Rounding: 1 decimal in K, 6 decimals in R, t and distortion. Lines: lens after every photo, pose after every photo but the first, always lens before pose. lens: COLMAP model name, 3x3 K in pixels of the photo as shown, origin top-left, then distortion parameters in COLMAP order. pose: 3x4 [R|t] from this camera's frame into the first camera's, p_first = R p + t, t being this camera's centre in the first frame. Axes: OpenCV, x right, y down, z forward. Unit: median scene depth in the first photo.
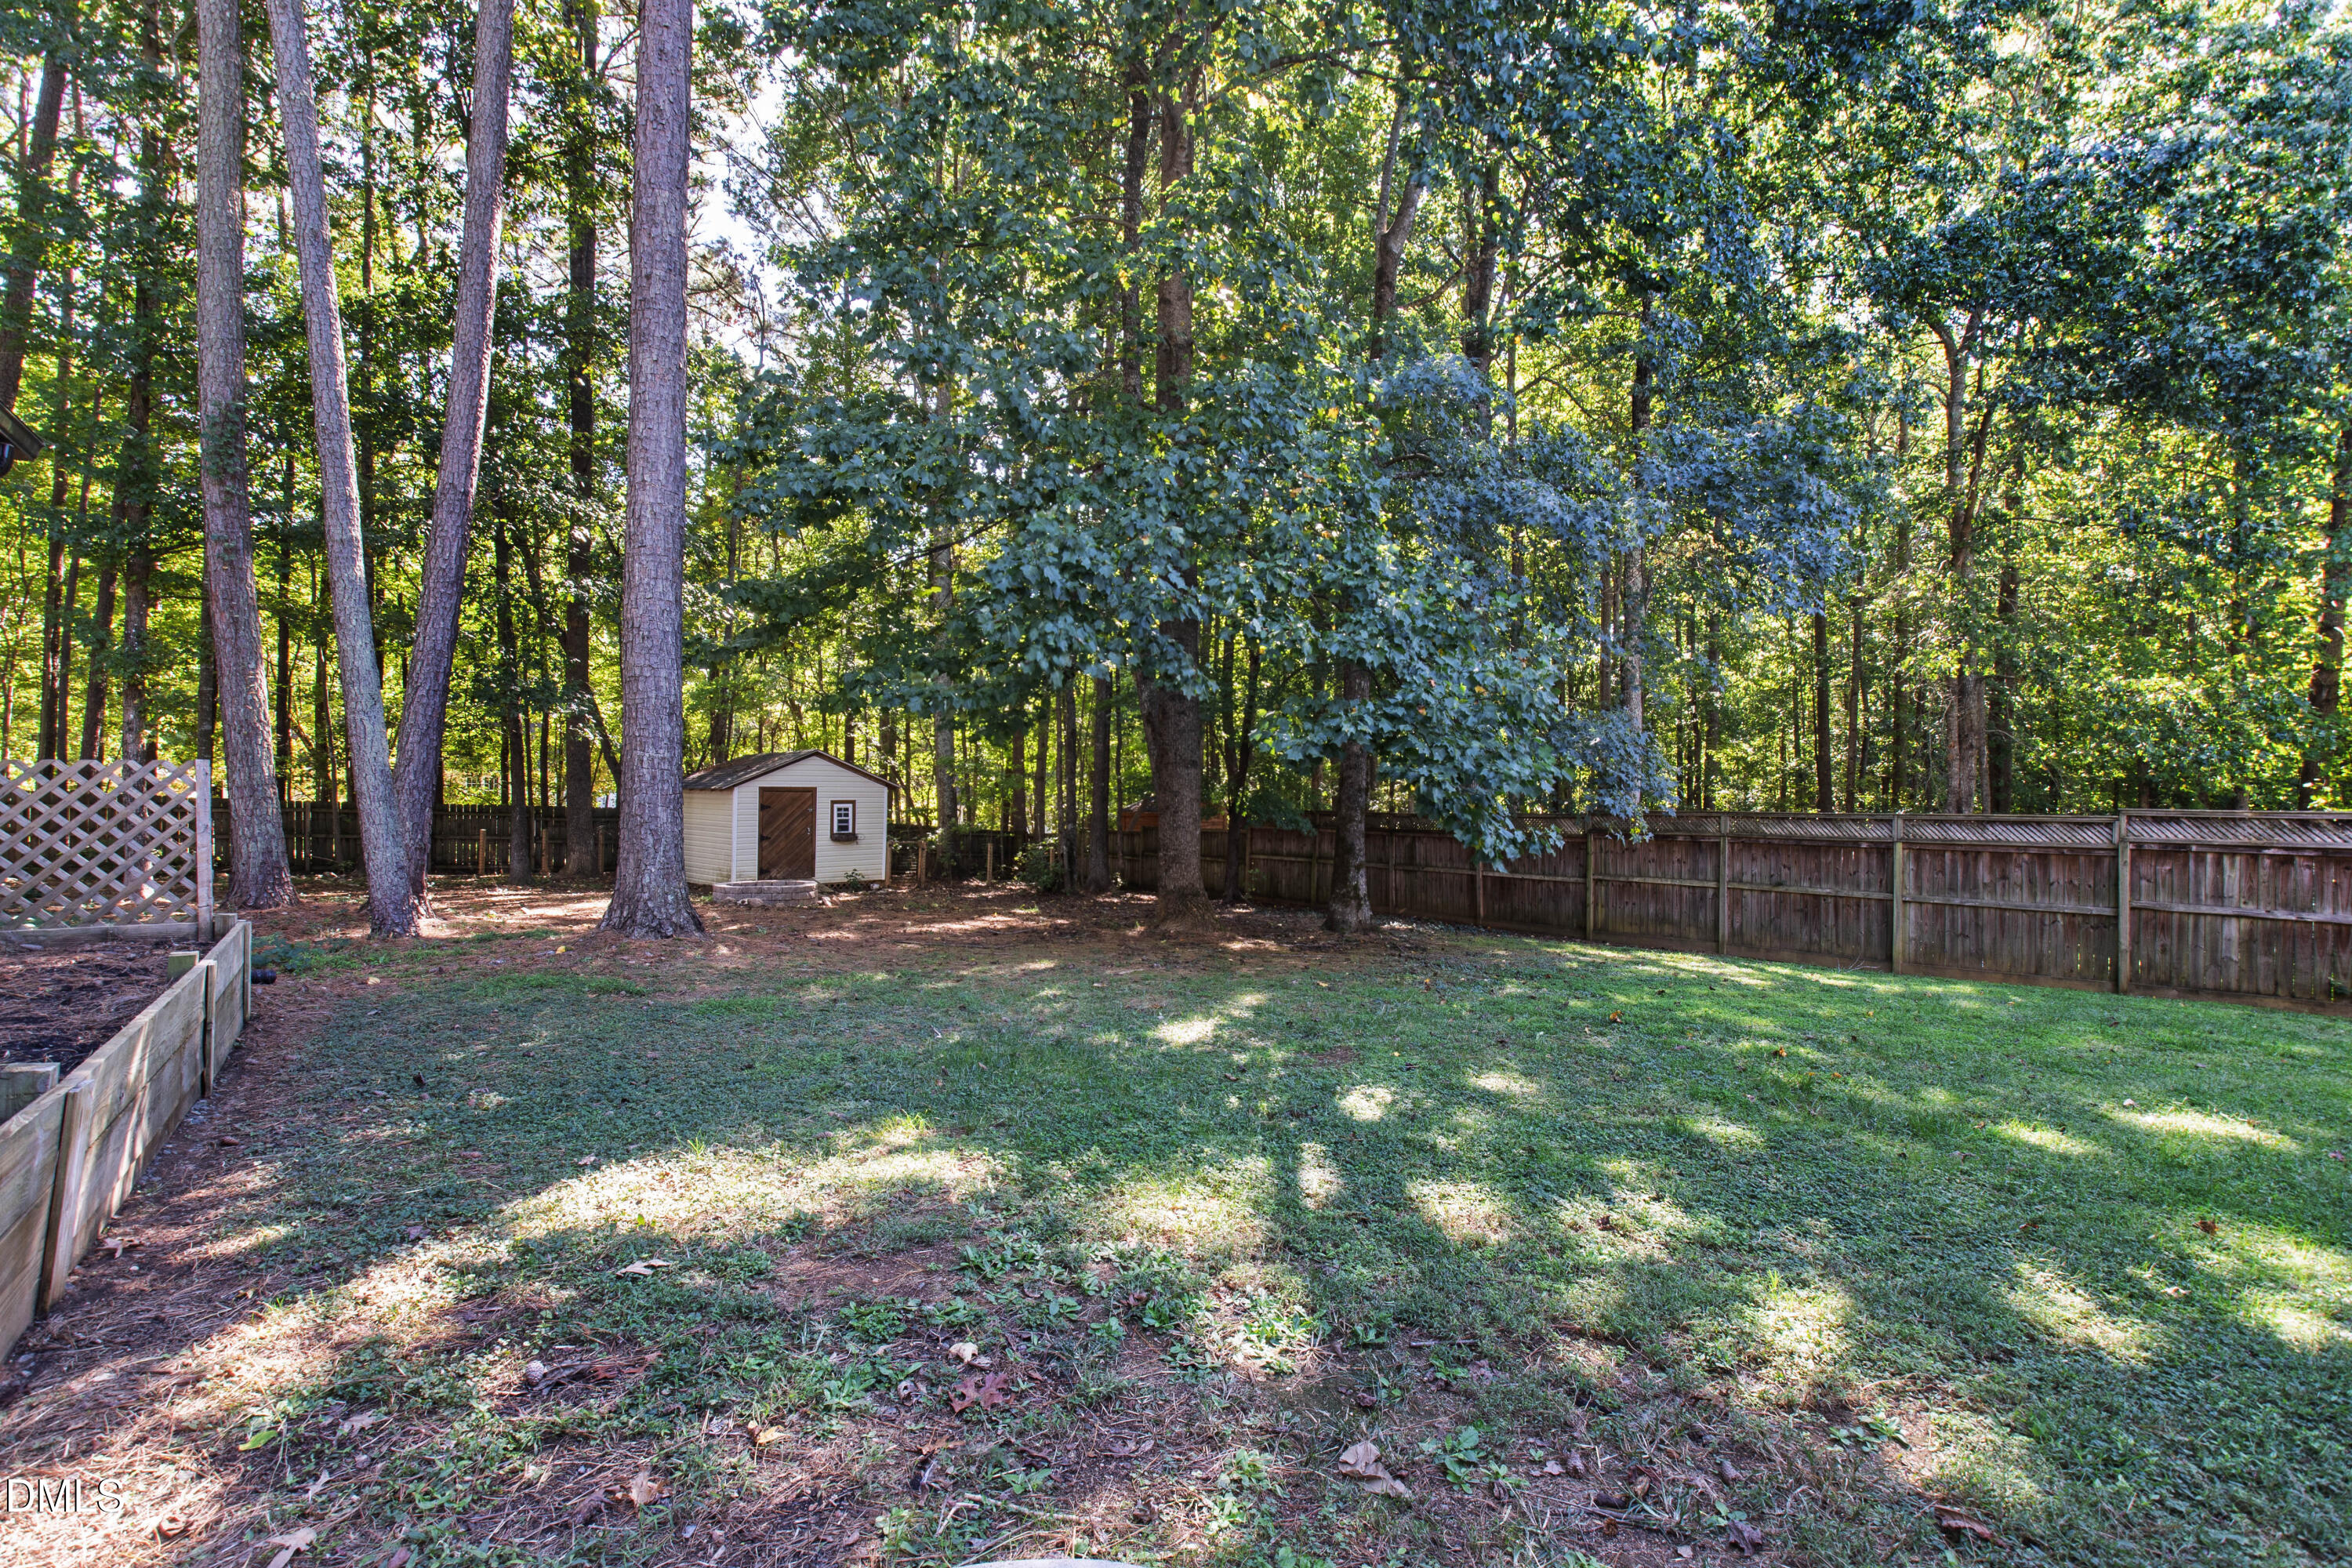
lens RADIAL K [[1037.5, 0, 1179.2], [0, 1037.5, 785.3], [0, 0, 1]] dist [0.002961, 0.000163]
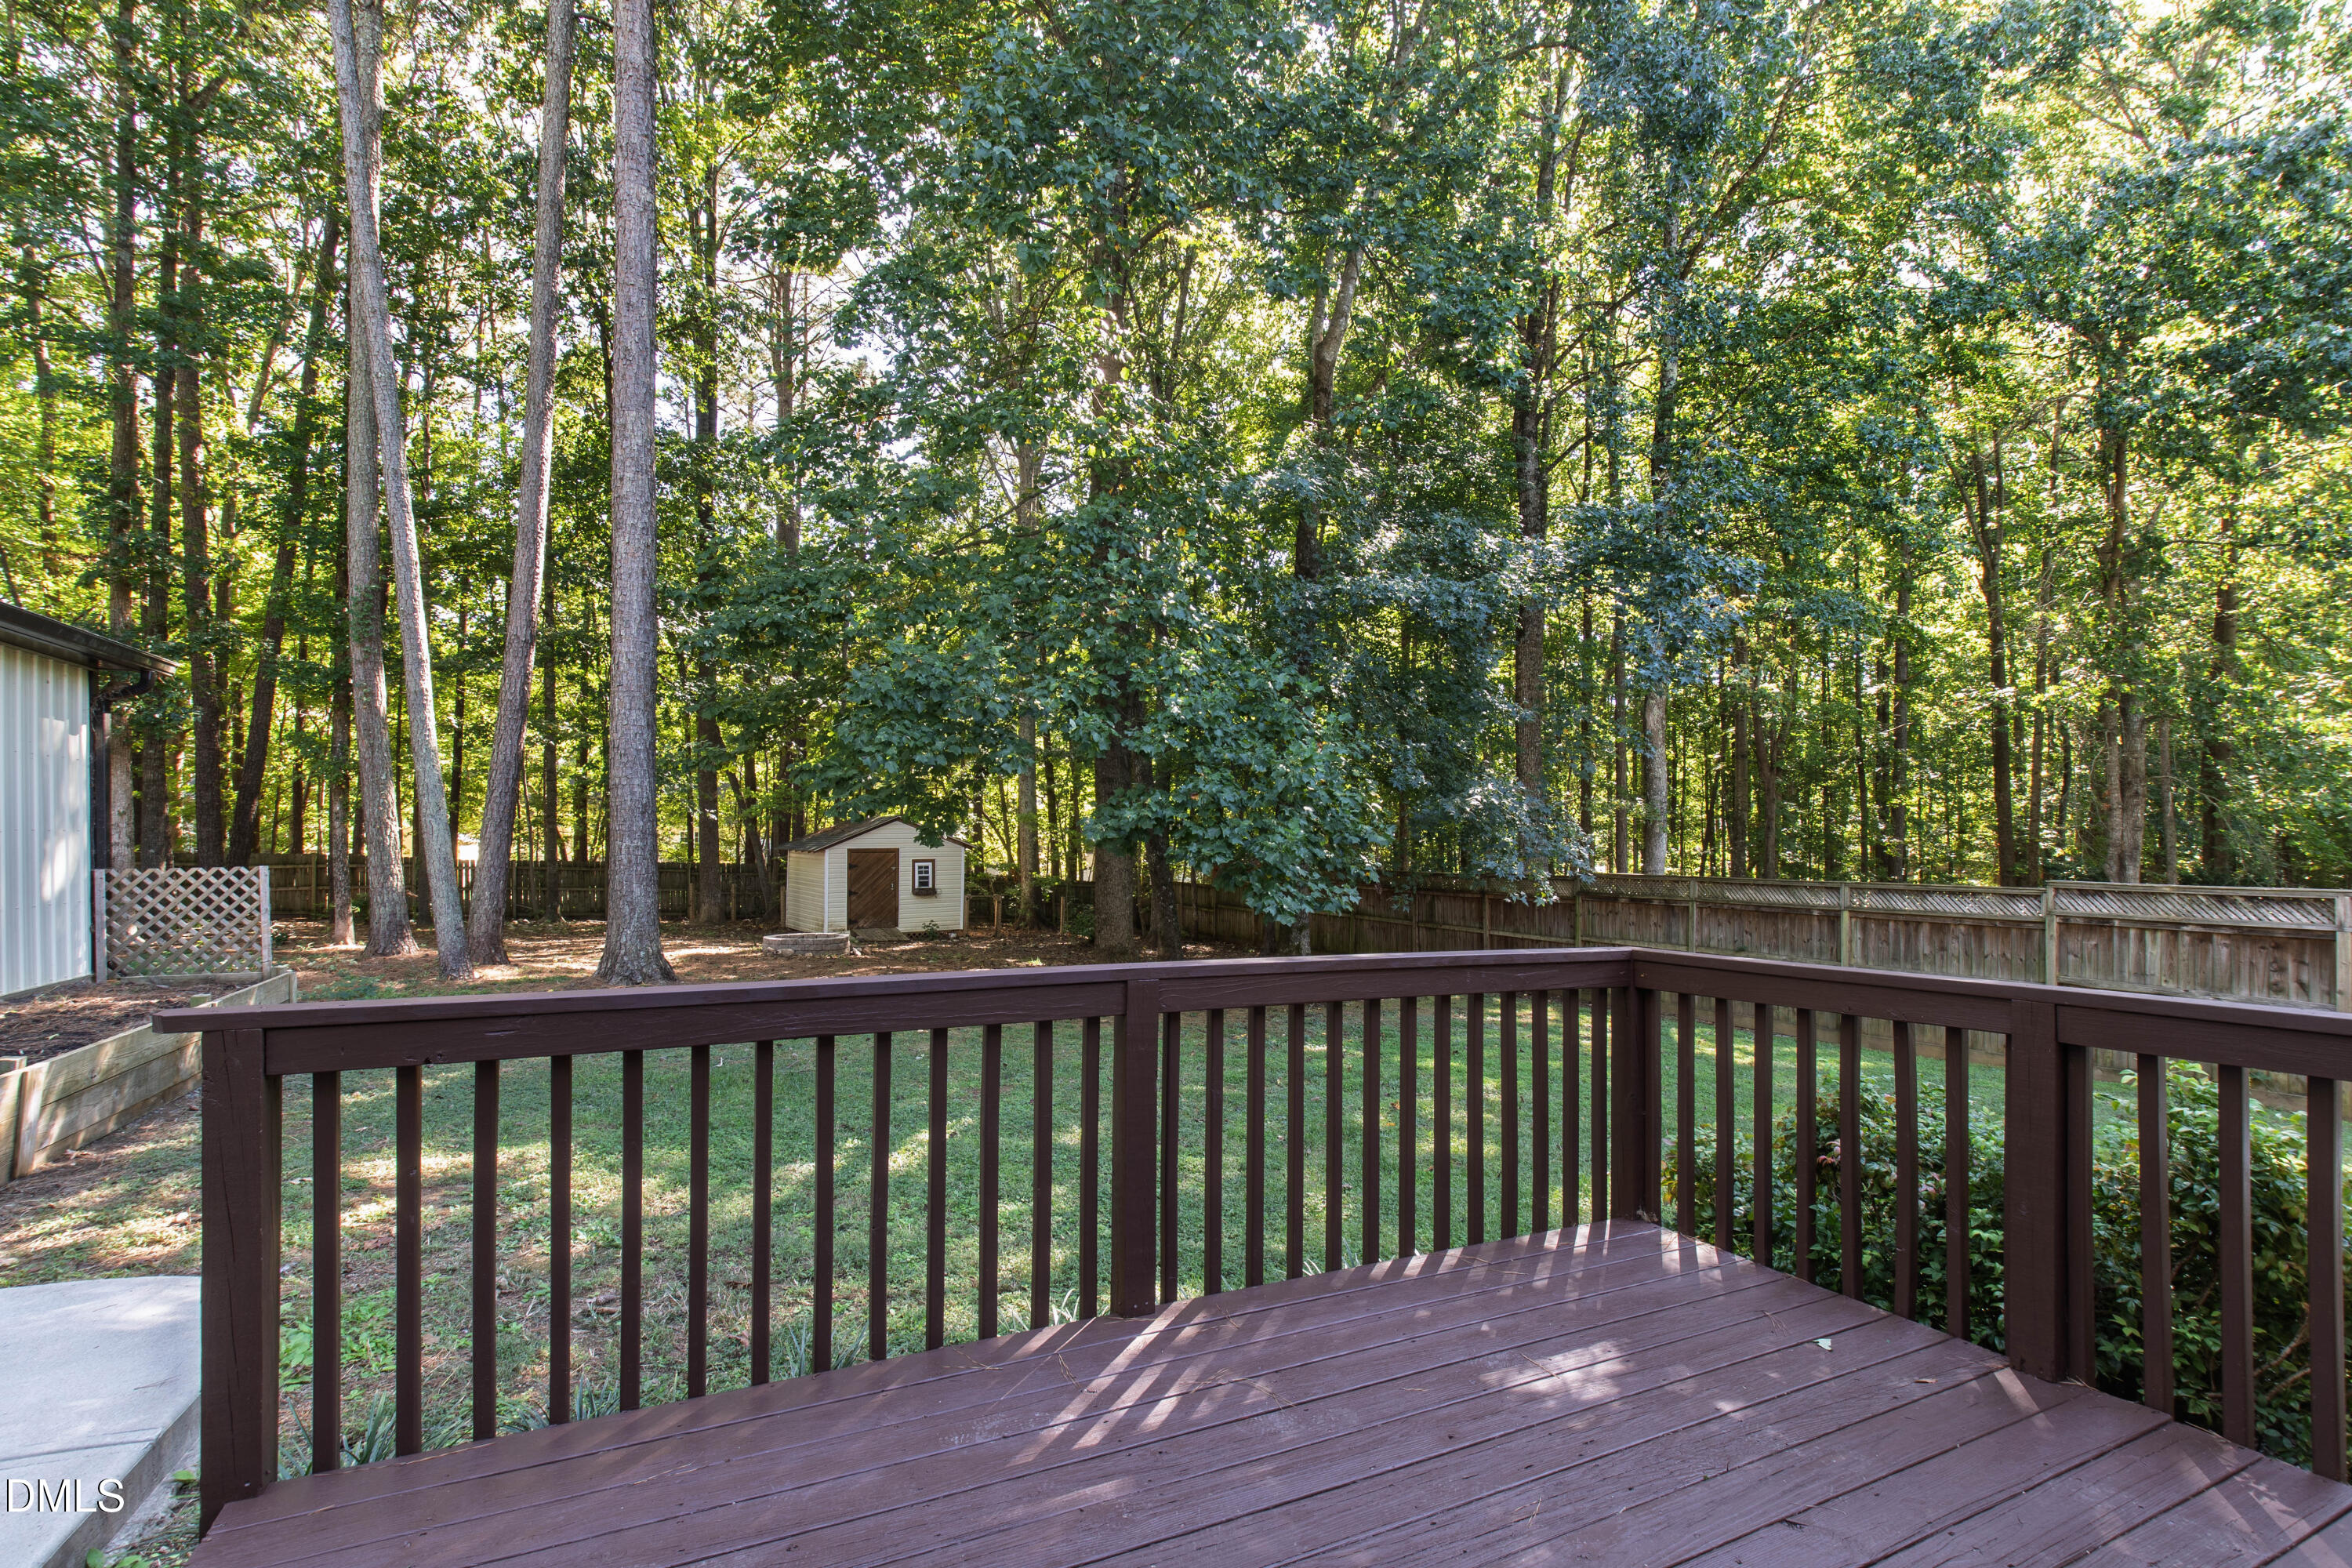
lens RADIAL K [[1037.5, 0, 1172.9], [0, 1037.5, 830.5], [0, 0, 1]] dist [0.002961, 0.000163]
pose [[0.982956, -0.005419, -0.183759, 0.272926], [0.005632, 0.999984, 0.000640, -0.029153], [0.183753, -0.001664, 0.982971, -0.106903]]
